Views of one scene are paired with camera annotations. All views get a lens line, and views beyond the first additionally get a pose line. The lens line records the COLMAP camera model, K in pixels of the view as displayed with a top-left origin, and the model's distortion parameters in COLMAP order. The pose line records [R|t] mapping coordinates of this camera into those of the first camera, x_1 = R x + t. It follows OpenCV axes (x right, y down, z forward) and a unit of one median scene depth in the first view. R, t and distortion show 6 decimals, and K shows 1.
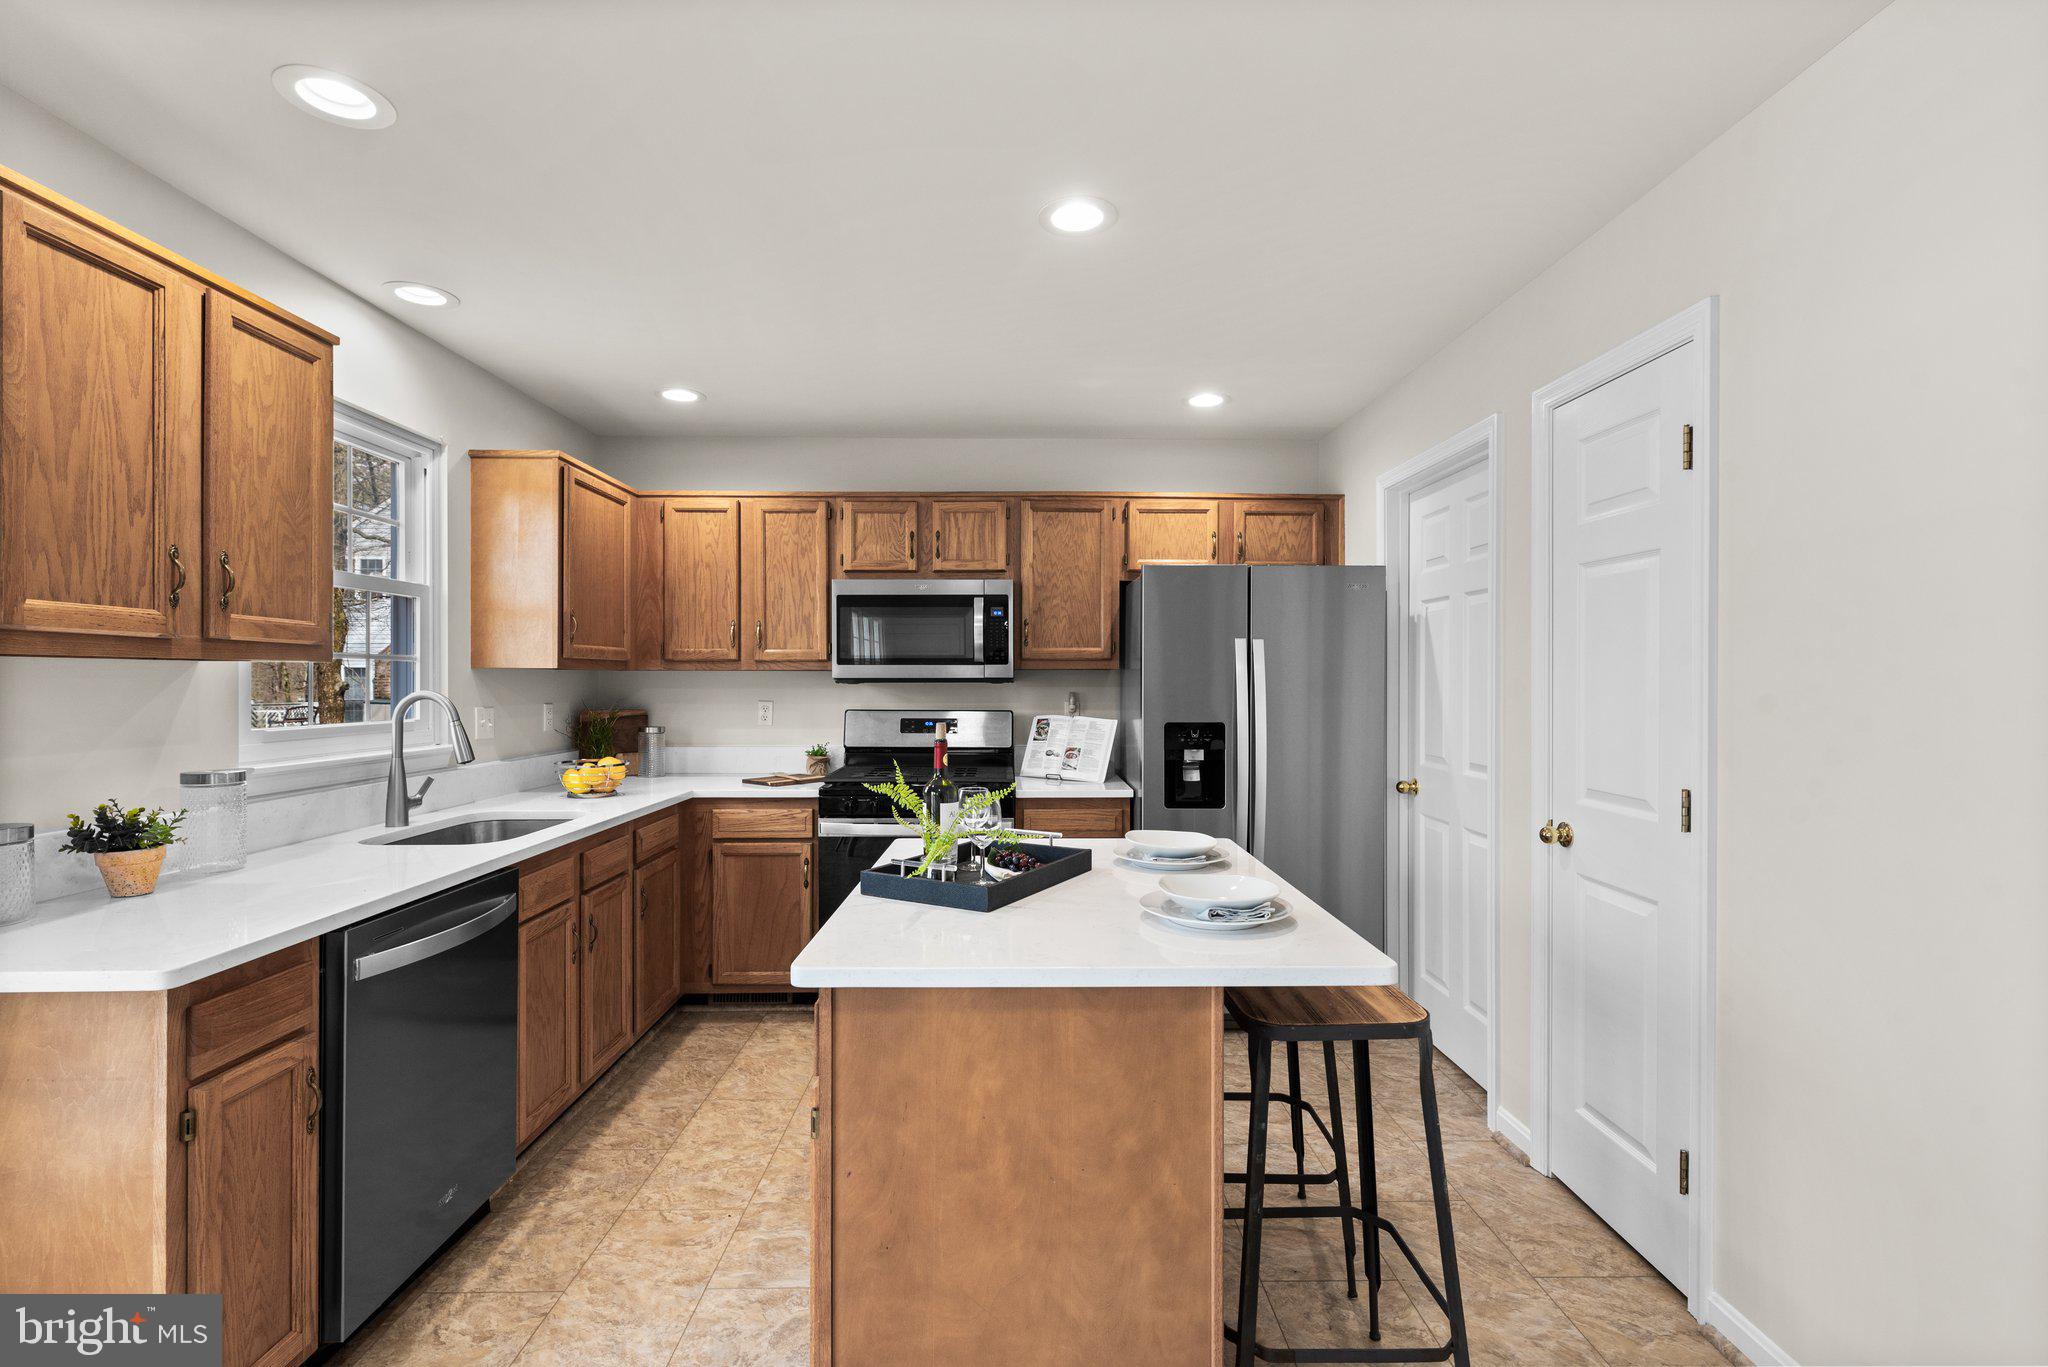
lens RADIAL K [[915.3, 0, 1026.3], [0, 915.3, 684.0], [0, 0, 1]] dist [0.002036, -0.000582]
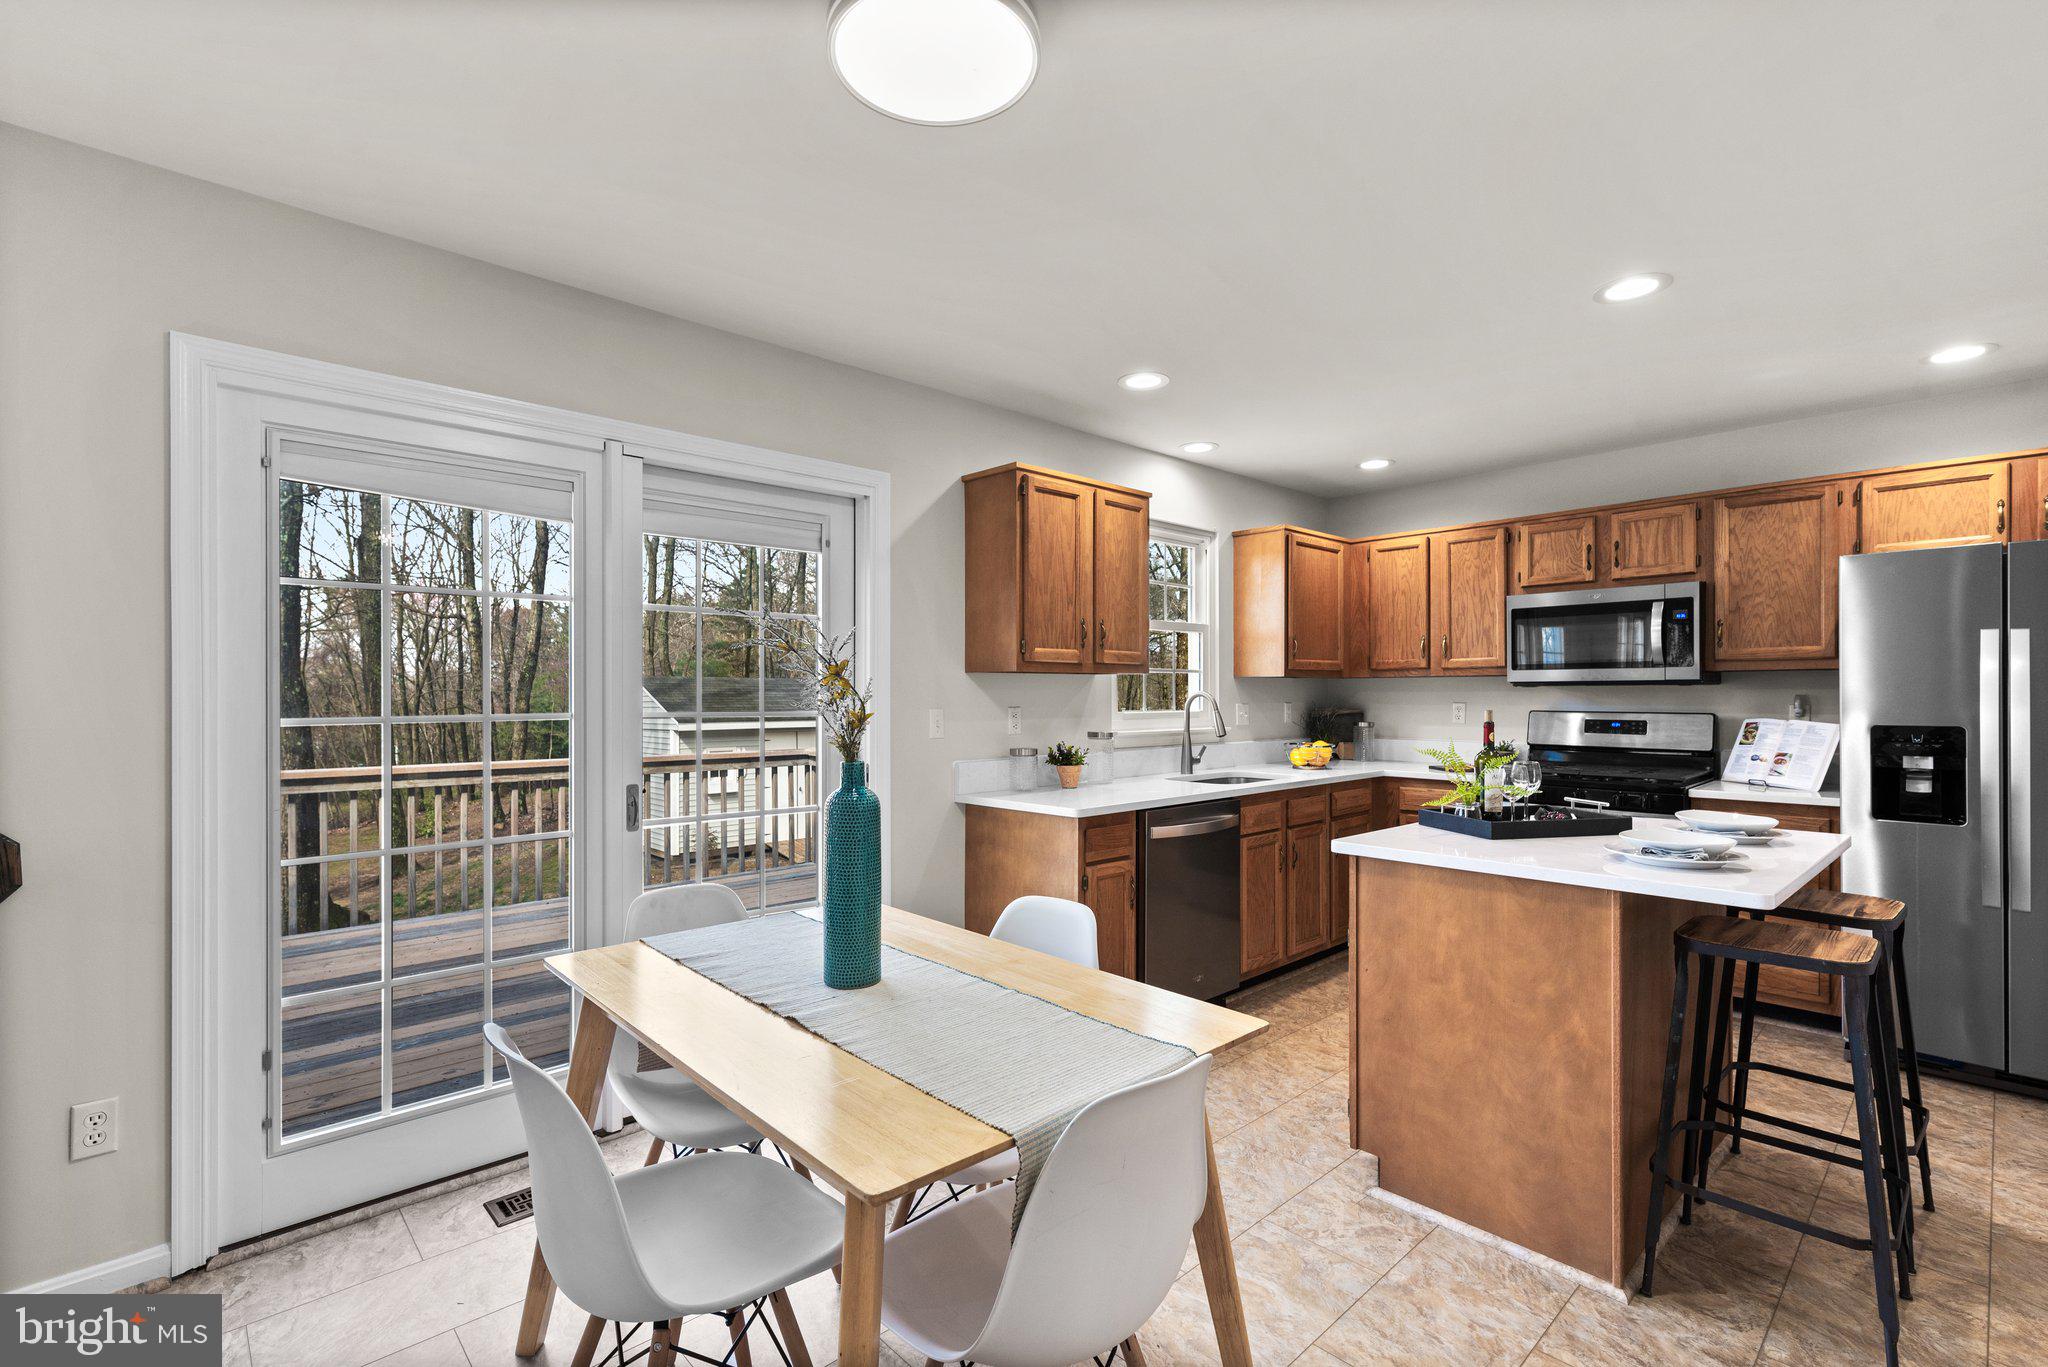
lens RADIAL K [[915.3, 0, 1025.2], [0, 915.3, 696.0], [0, 0, 1]] dist [0.002036, -0.000582]
pose [[0.671435, -0.000258, -0.741063, 0.248395], [0.000457, 1.000000, 0.000066, 0.011731], [0.741063, -0.000383, 0.671435, -0.234380]]
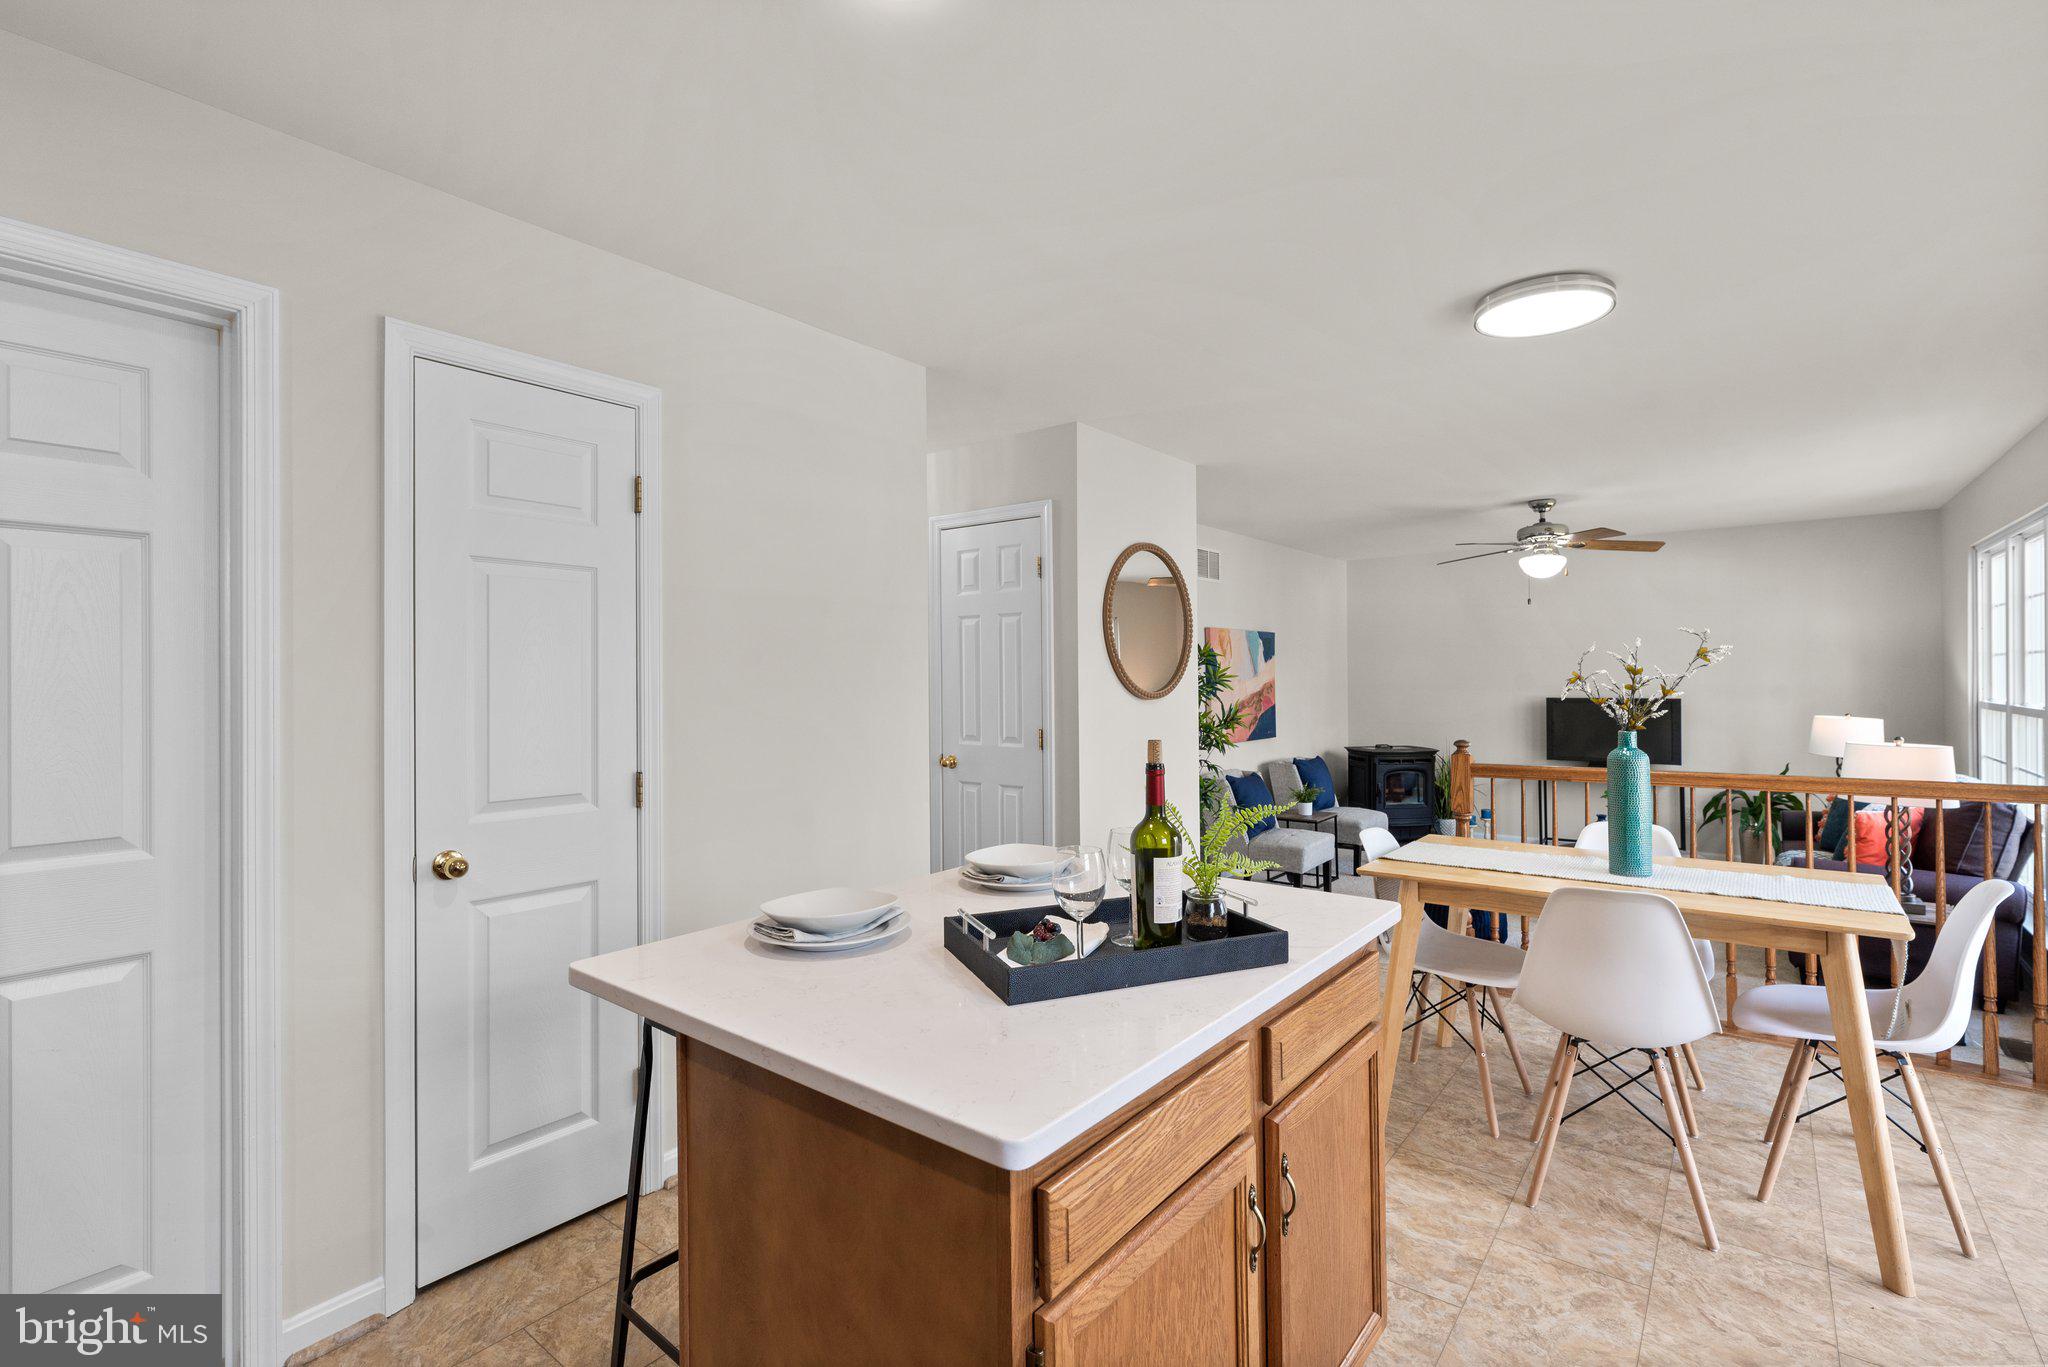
lens RADIAL K [[915.3, 0, 1024.1], [0, 915.3, 687.5], [0, 0, 1]] dist [0.002036, -0.000582]
pose [[-0.770706, 0.006420, 0.637159, -0.249539], [0.015743, 0.999836, 0.008969, -0.001124], [-0.636996, 0.016943, -0.770681, 0.874391]]
